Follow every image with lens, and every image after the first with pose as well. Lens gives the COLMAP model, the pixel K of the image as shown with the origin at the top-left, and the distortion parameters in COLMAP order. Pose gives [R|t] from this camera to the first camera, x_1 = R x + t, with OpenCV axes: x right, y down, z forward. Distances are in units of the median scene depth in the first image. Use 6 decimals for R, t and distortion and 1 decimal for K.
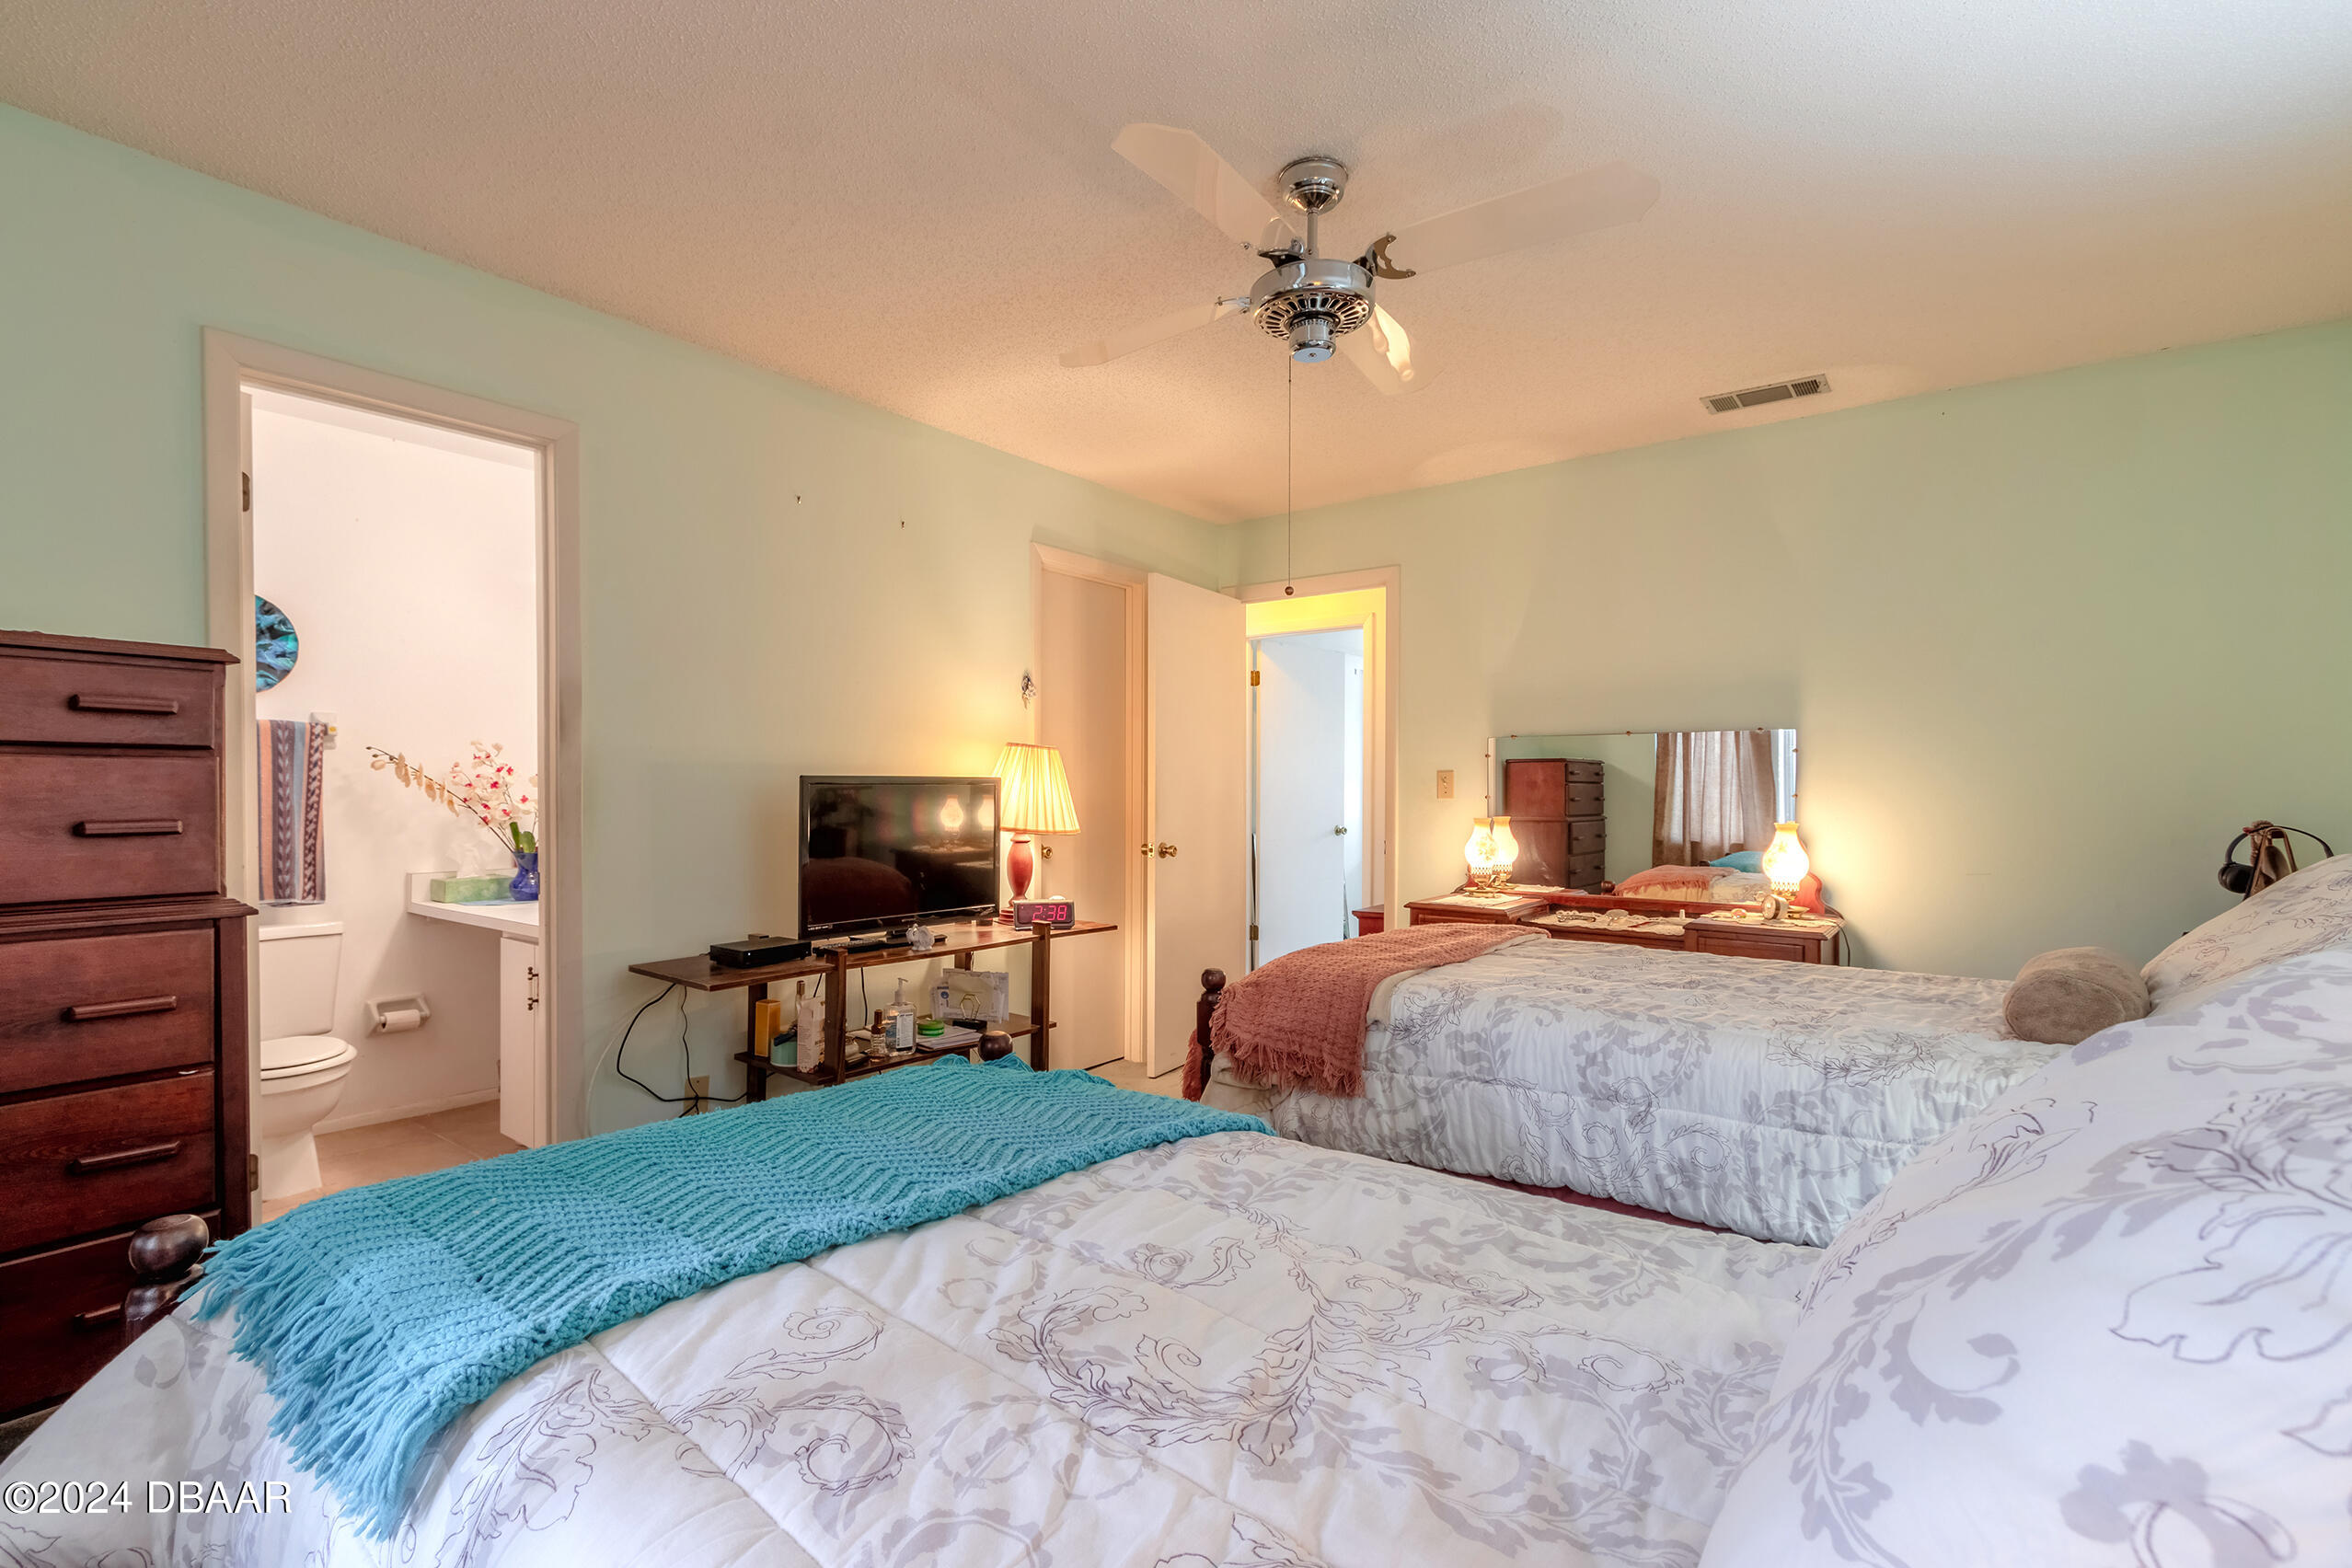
lens RADIAL K [[1065.7, 0, 1164.9], [0, 1065.7, 792.2], [0, 0, 1]] dist [0.002263, -0.001169]
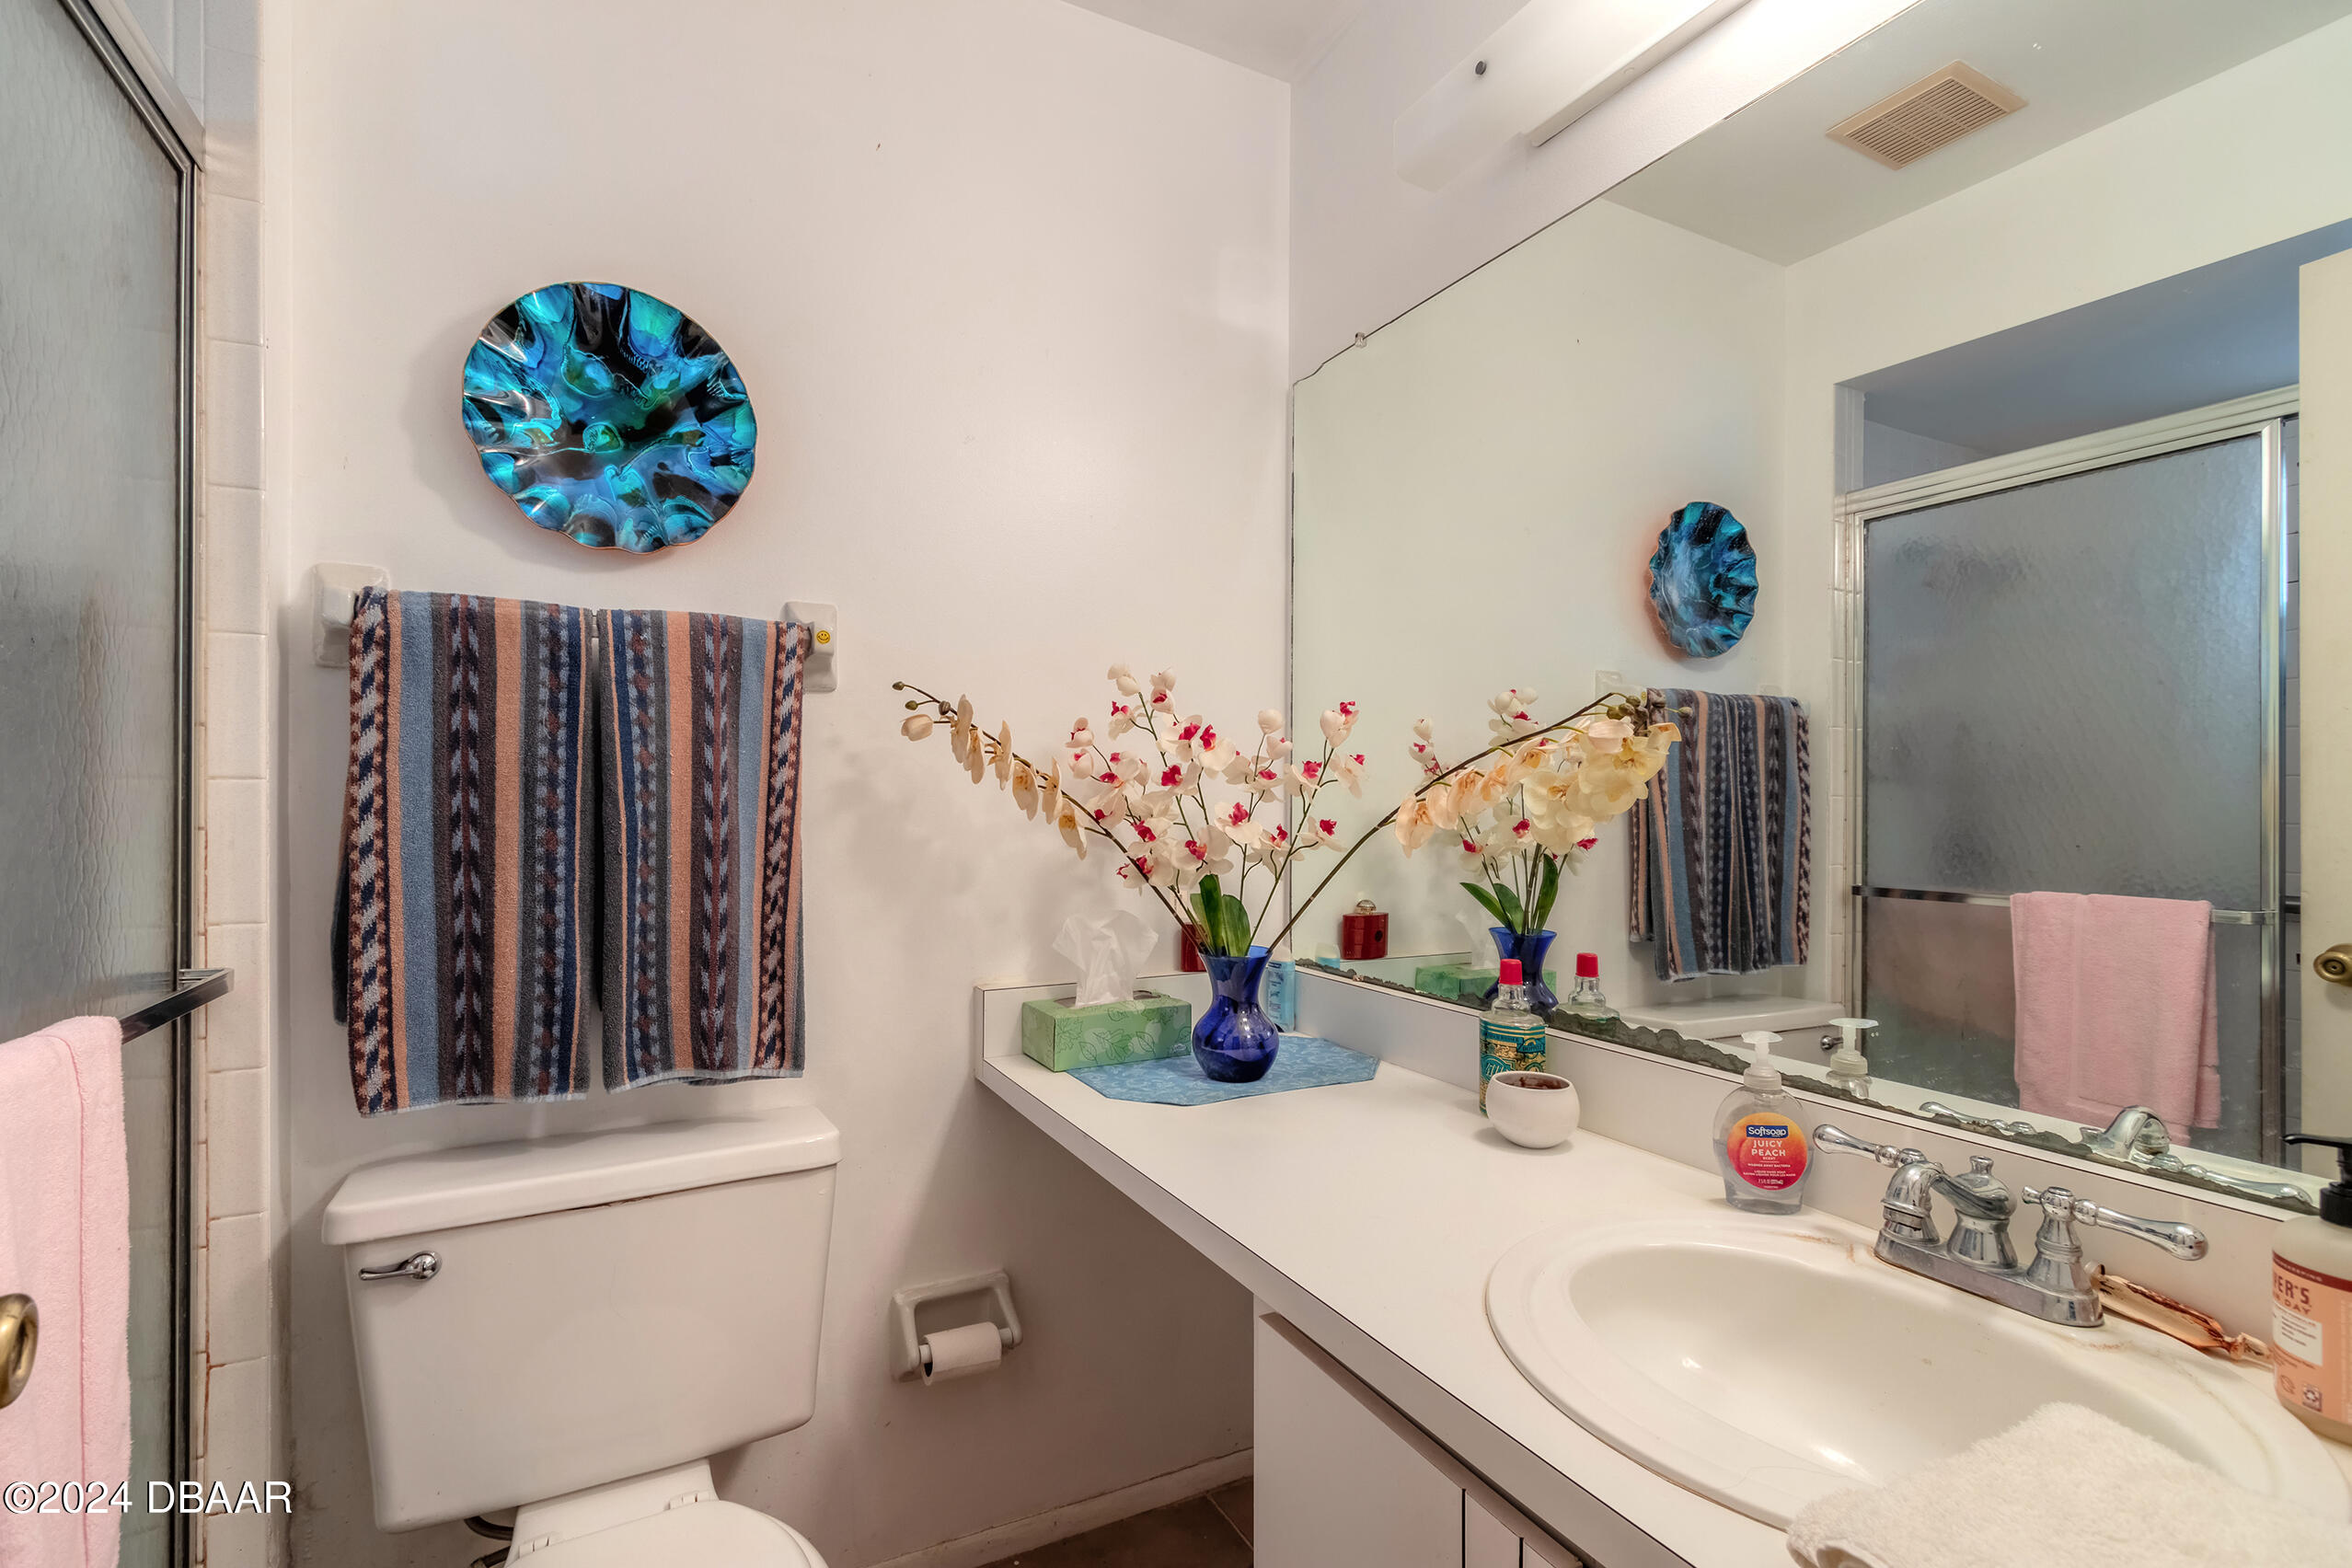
lens RADIAL K [[1065.7, 0, 1180.3], [0, 1065.7, 792.7], [0, 0, 1]] dist [0.002263, -0.001169]
pose [[0.914974, -0.002603, -0.403504, -0.481450], [-0.001271, 0.999956, -0.009332, 0.002615], [0.403510, 0.009051, 0.914930, 0.668224]]
